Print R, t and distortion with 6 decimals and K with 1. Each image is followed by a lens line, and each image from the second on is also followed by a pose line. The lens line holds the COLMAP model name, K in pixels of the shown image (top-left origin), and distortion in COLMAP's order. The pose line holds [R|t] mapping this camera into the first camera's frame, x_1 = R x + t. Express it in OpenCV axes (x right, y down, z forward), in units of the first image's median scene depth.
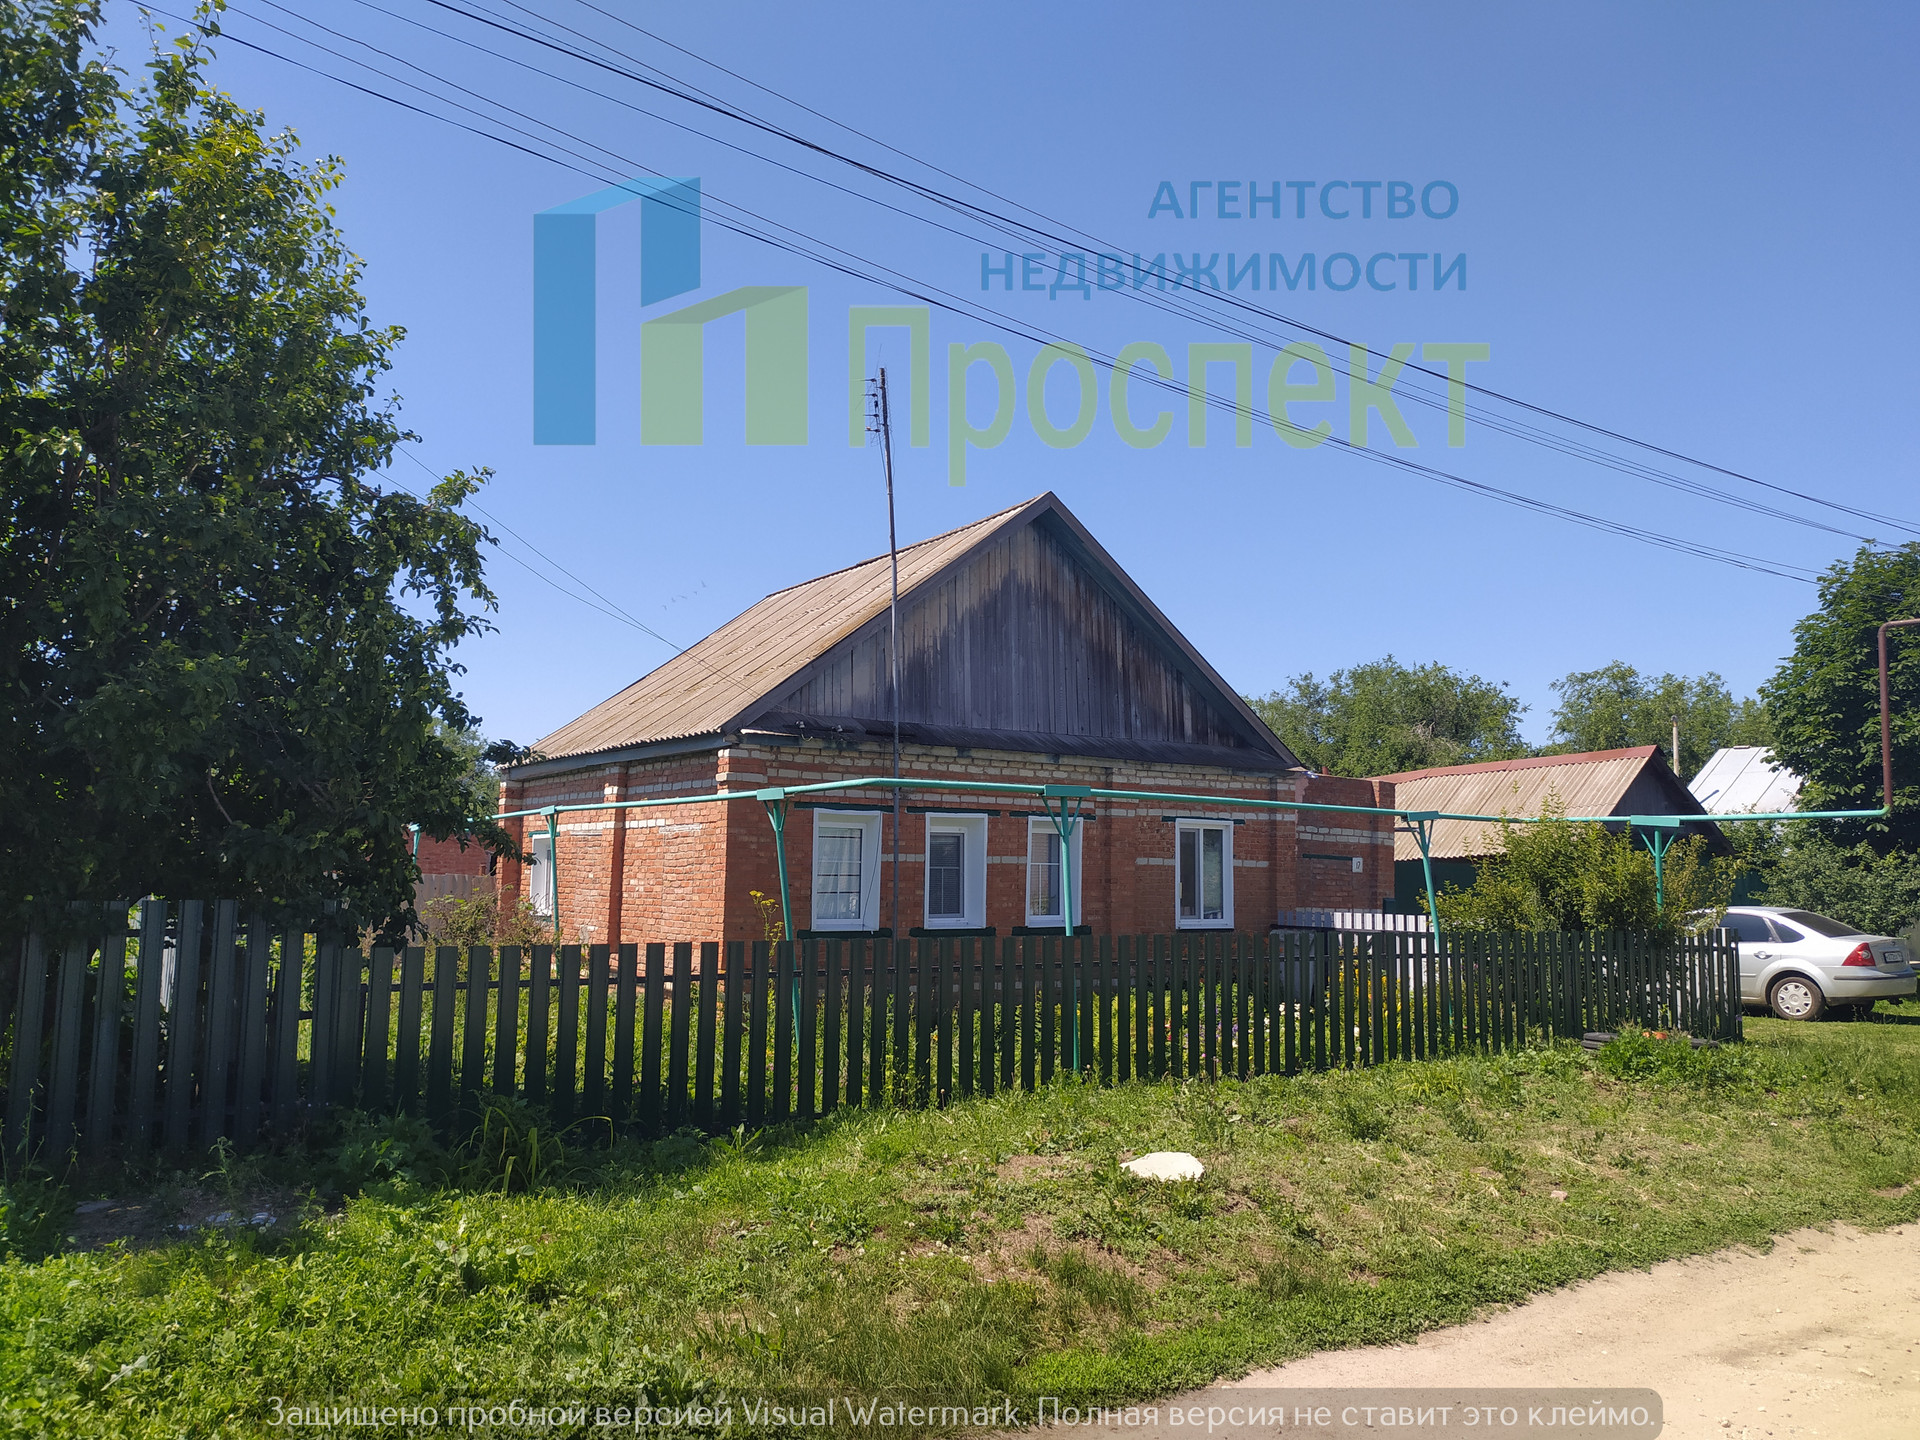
lens RADIAL K [[1431.8, 0, 957.1], [0, 1431.8, 728.8], [0, 0, 1]] dist [0.059535, -0.053958]
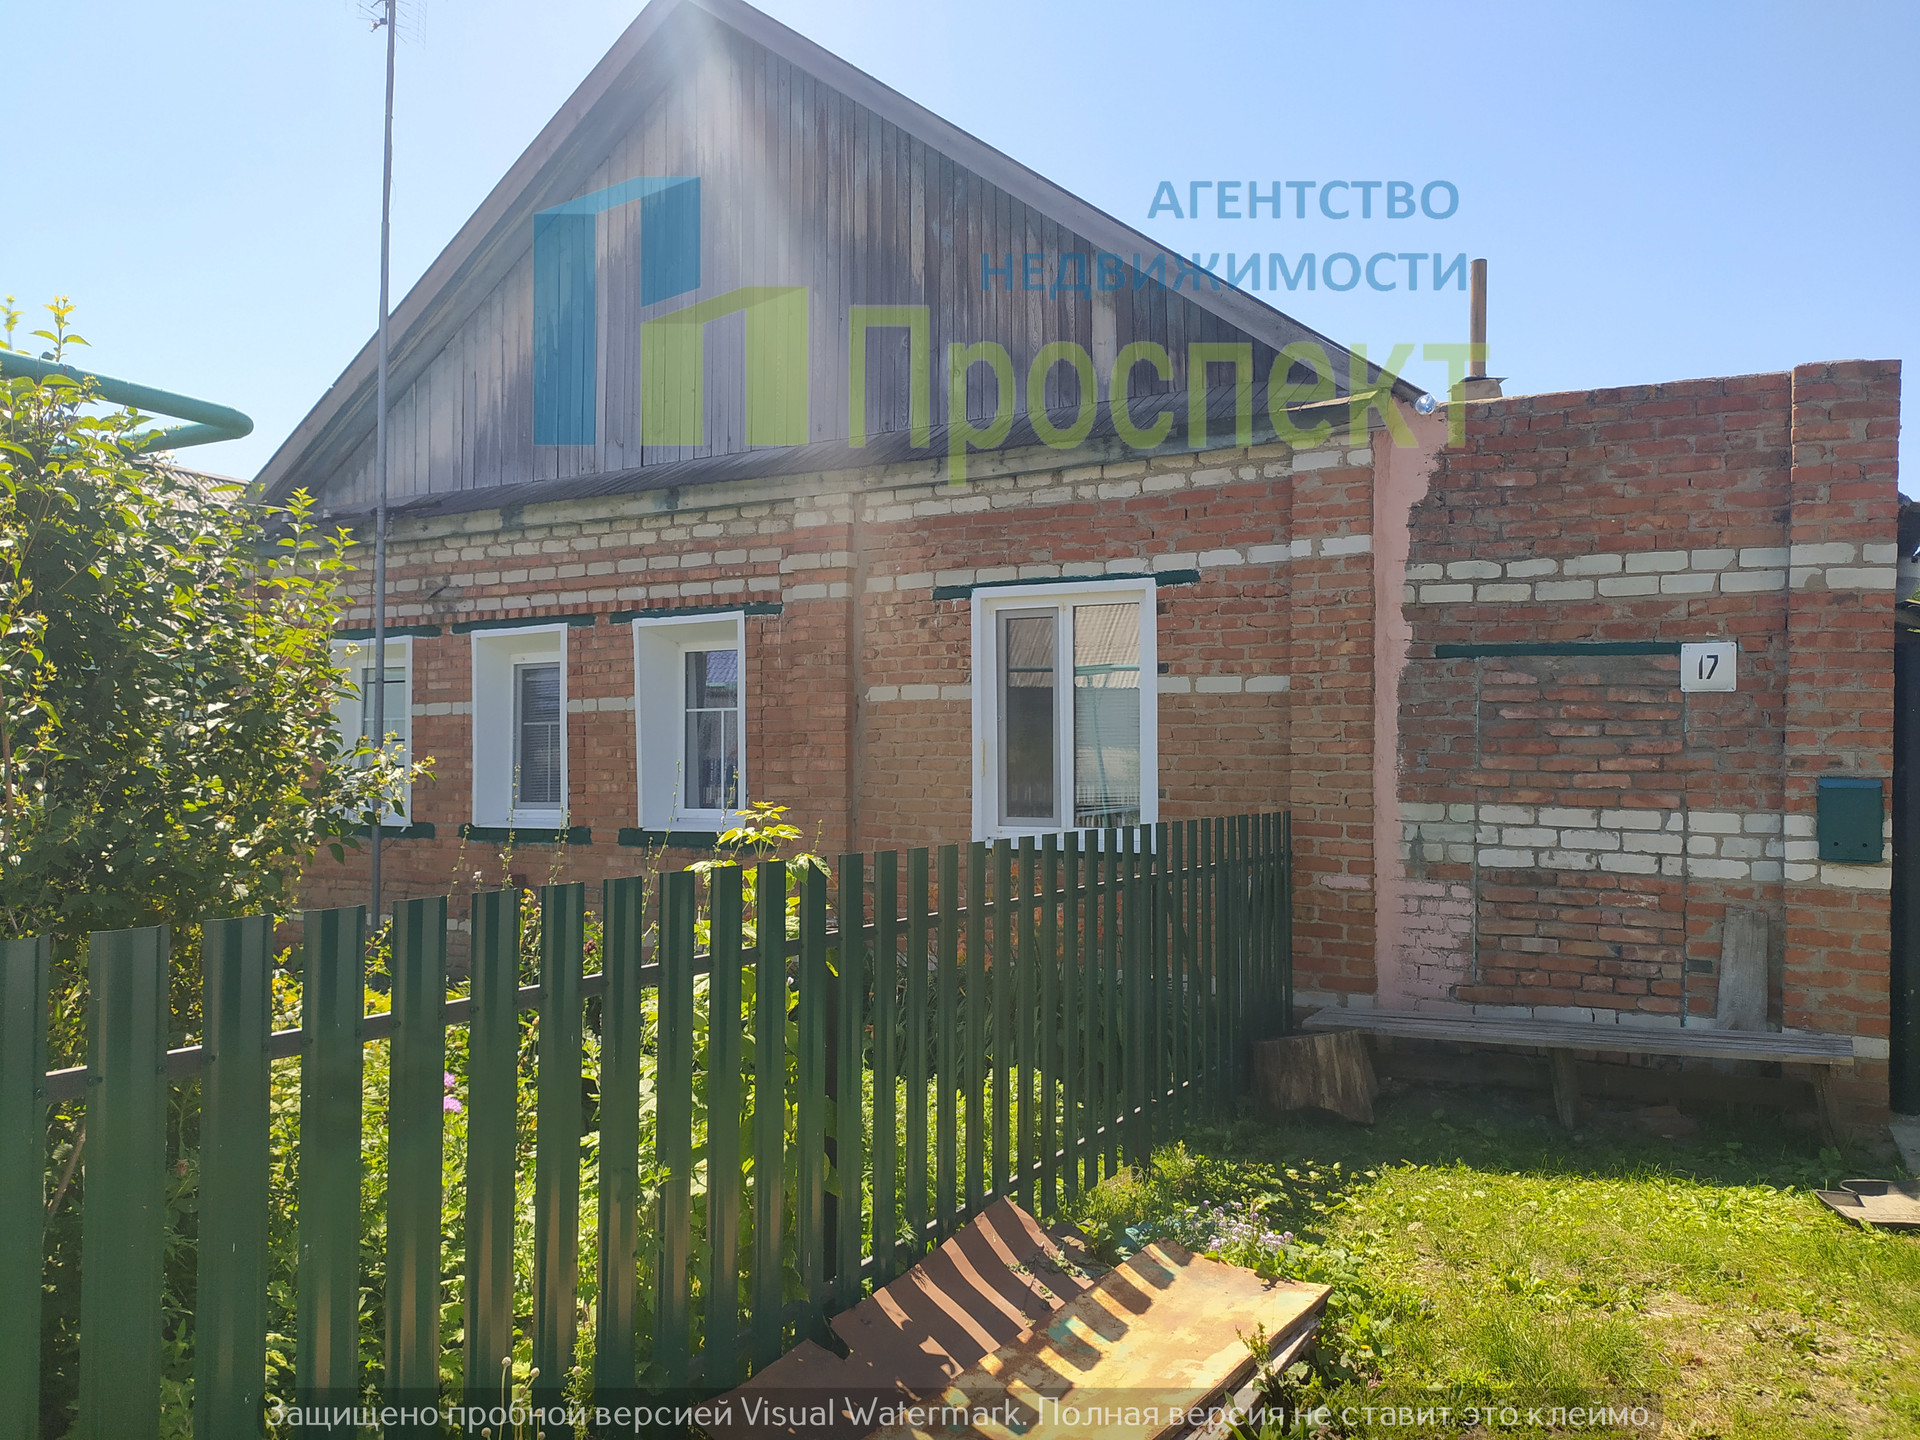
lens RADIAL K [[1431.8, 0, 957.1], [0, 1431.8, 728.8], [0, 0, 1]] dist [0.059535, -0.053958]
pose [[0.446193, -0.034155, -0.894285, 0.554492], [0.096453, 0.995286, 0.010112, 0.103669], [0.889724, -0.090768, 0.447384, 0.840803]]
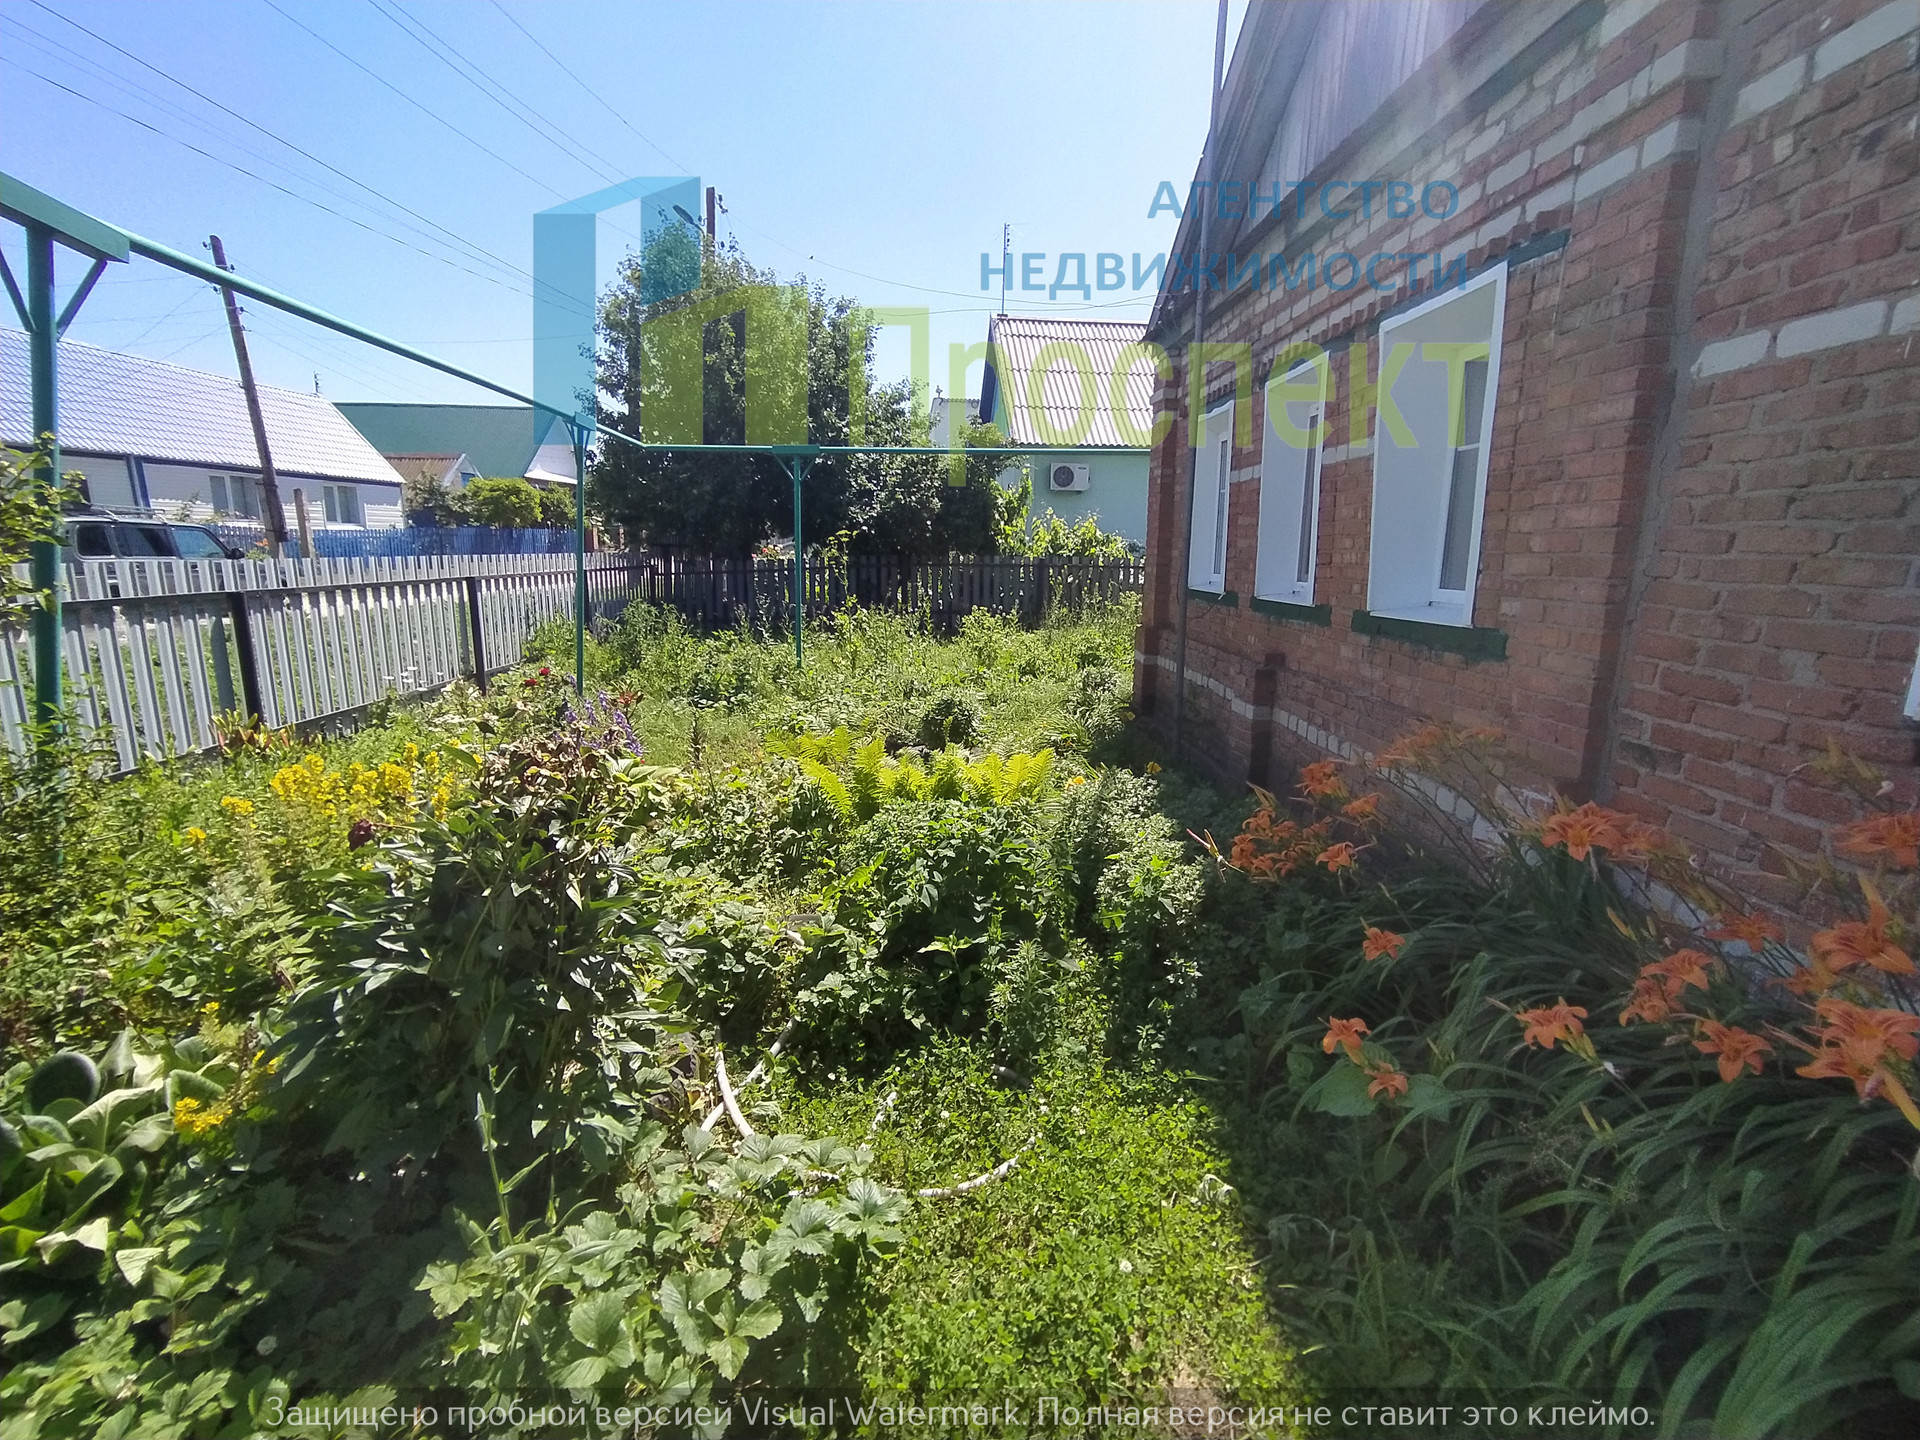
lens RADIAL K [[897.2, 0, 960.0], [0, 897.2, 713.7], [0, 0, 1]] dist [-0.002227, 0.014468]
pose [[-0.522643, 0.139656, -0.841035, 0.313636], [0.071574, 0.990197, 0.119946, 0.123356], [0.849542, 0.002493, -0.527515, 1.000282]]
